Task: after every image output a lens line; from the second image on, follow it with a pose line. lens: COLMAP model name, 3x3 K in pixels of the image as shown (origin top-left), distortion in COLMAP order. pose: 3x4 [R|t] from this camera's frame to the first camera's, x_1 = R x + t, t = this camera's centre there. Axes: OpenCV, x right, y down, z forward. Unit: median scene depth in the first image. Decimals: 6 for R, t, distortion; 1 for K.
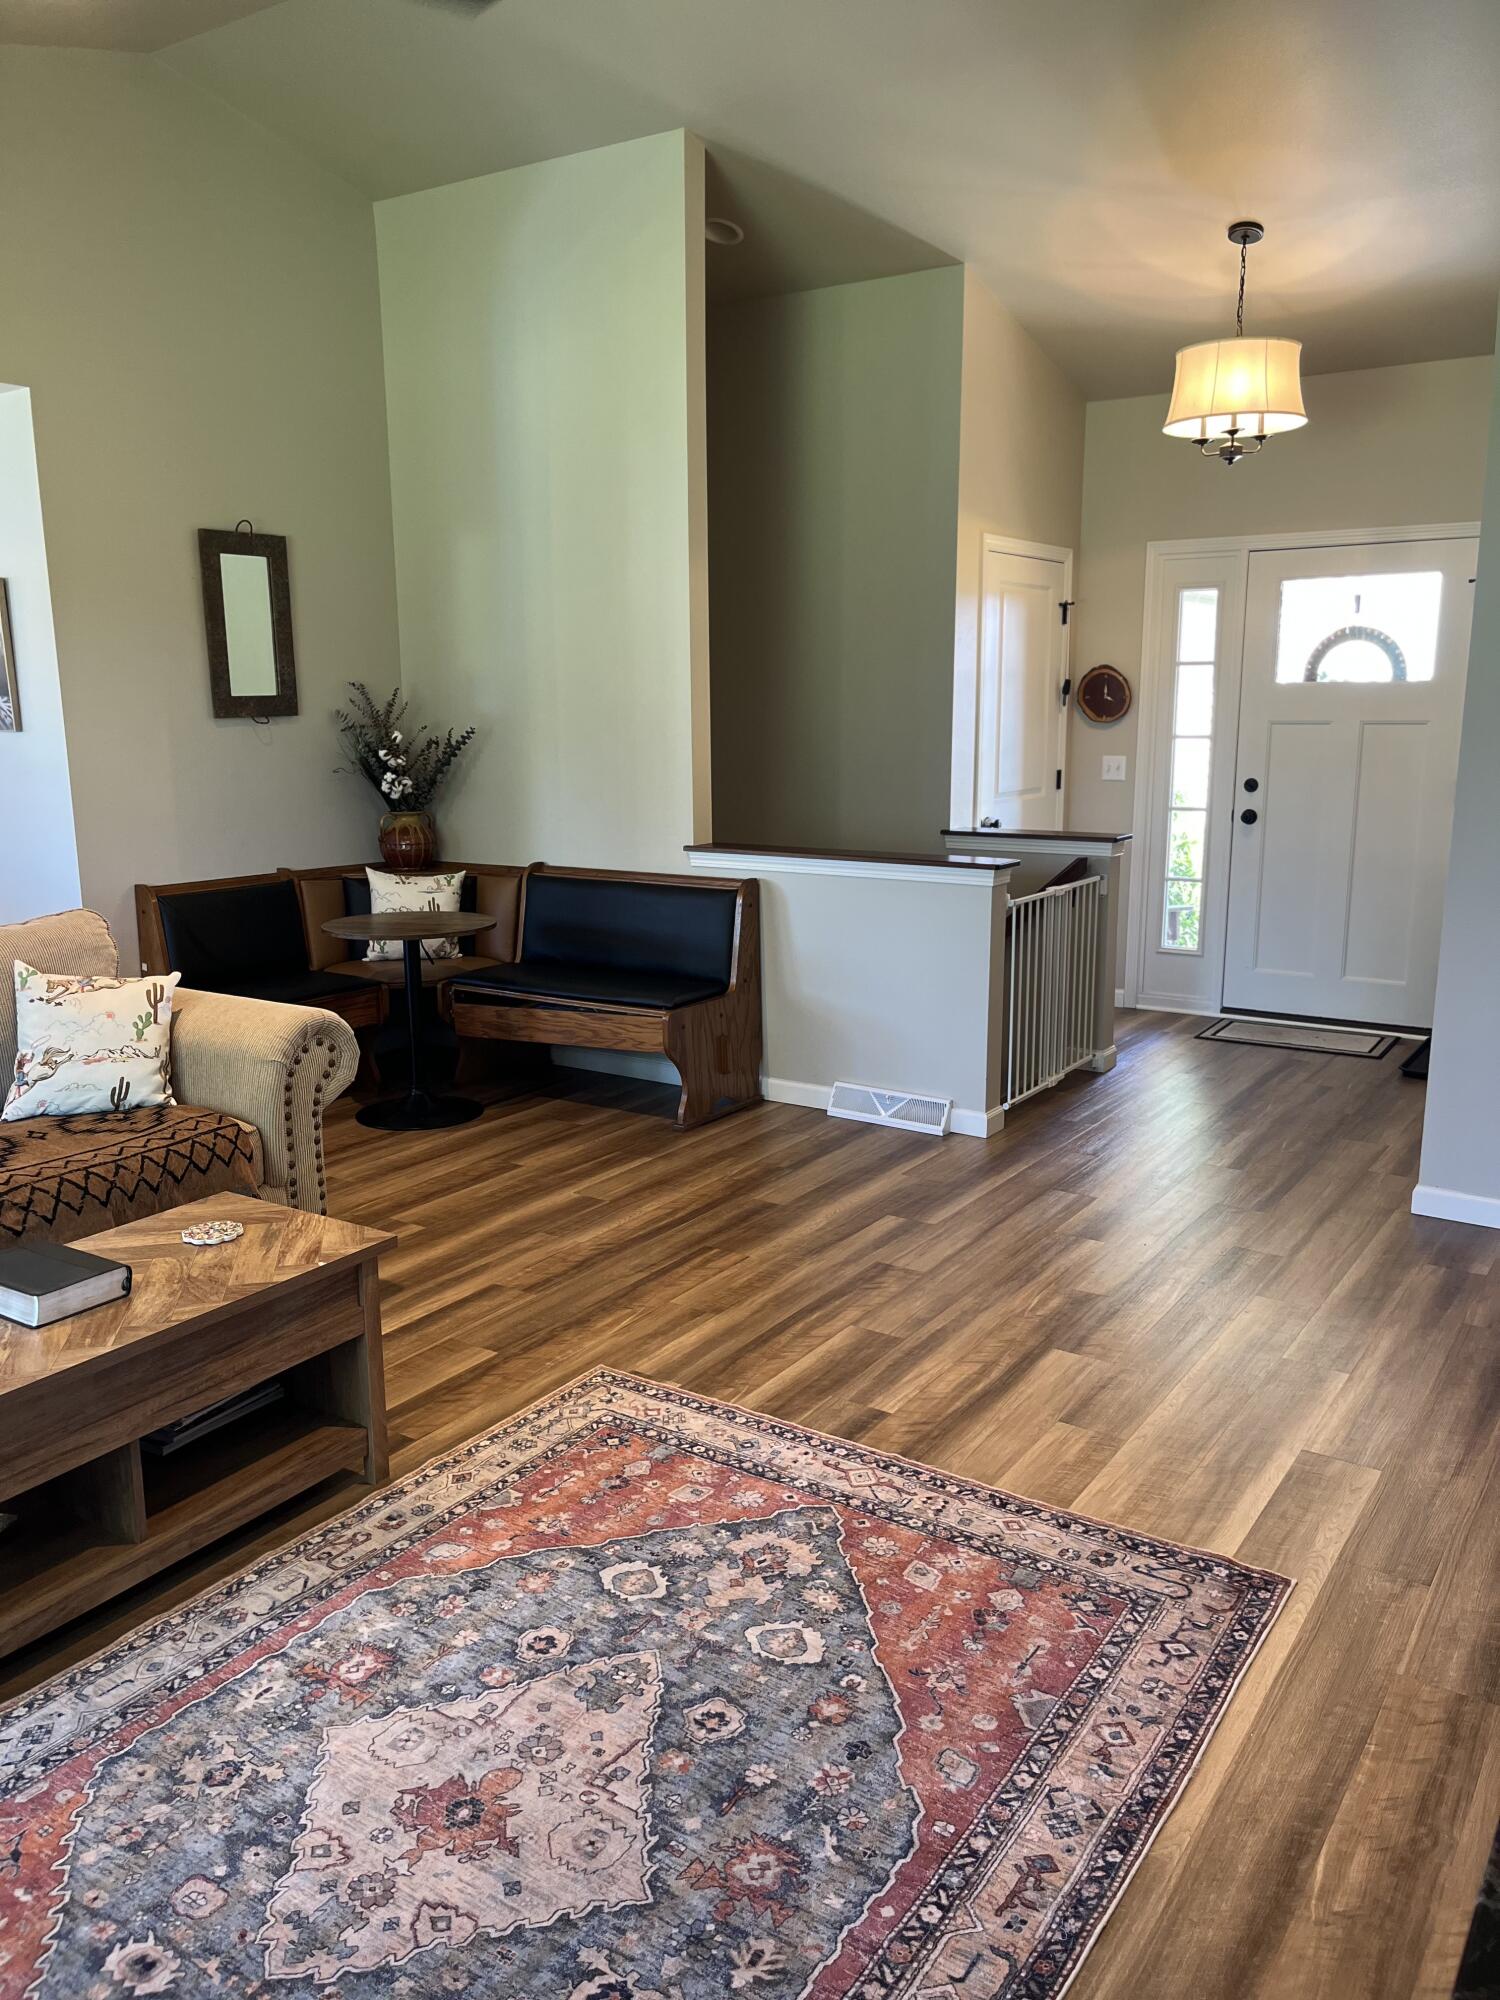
lens RADIAL K [[1535.9, 0, 750.0], [0, 1535.9, 1000.0], [0, 0, 1]] dist [0.030494, -0.008125]
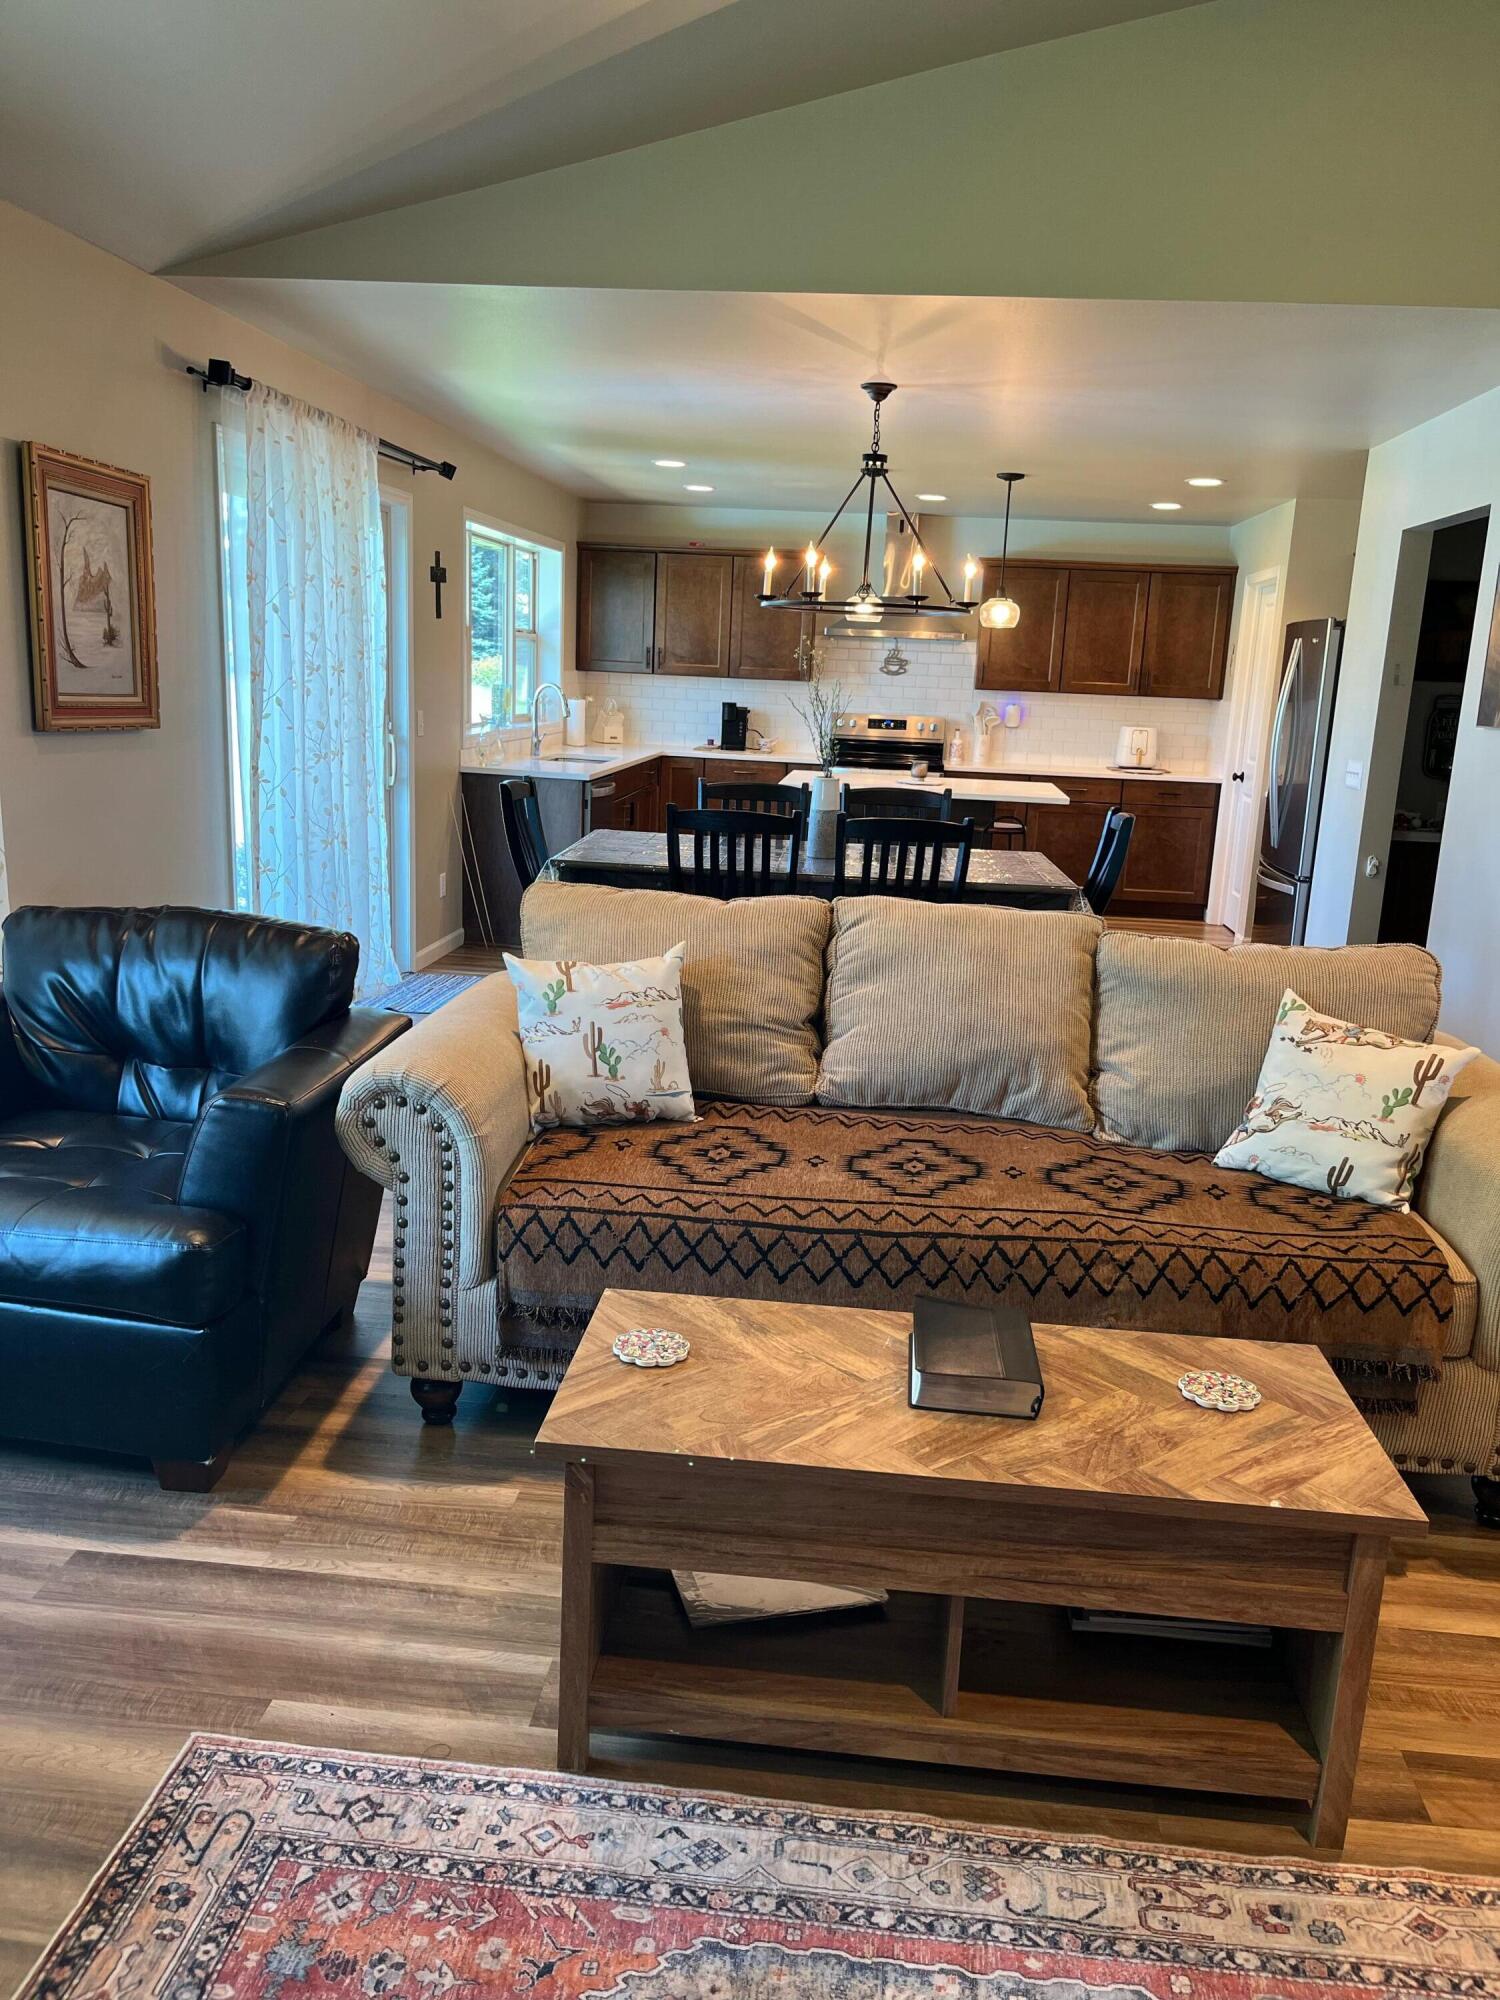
lens RADIAL K [[1510.7, 0, 719.4], [0, 1510.7, 1011.4], [0, 0, 1]] dist [0.117045, -0.155127]
pose [[0.462187, 0.216503, -0.859948, 0.141976], [-0.213694, 0.968353, 0.128943, -0.072805], [0.860650, 0.124170, 0.493826, 0.413399]]
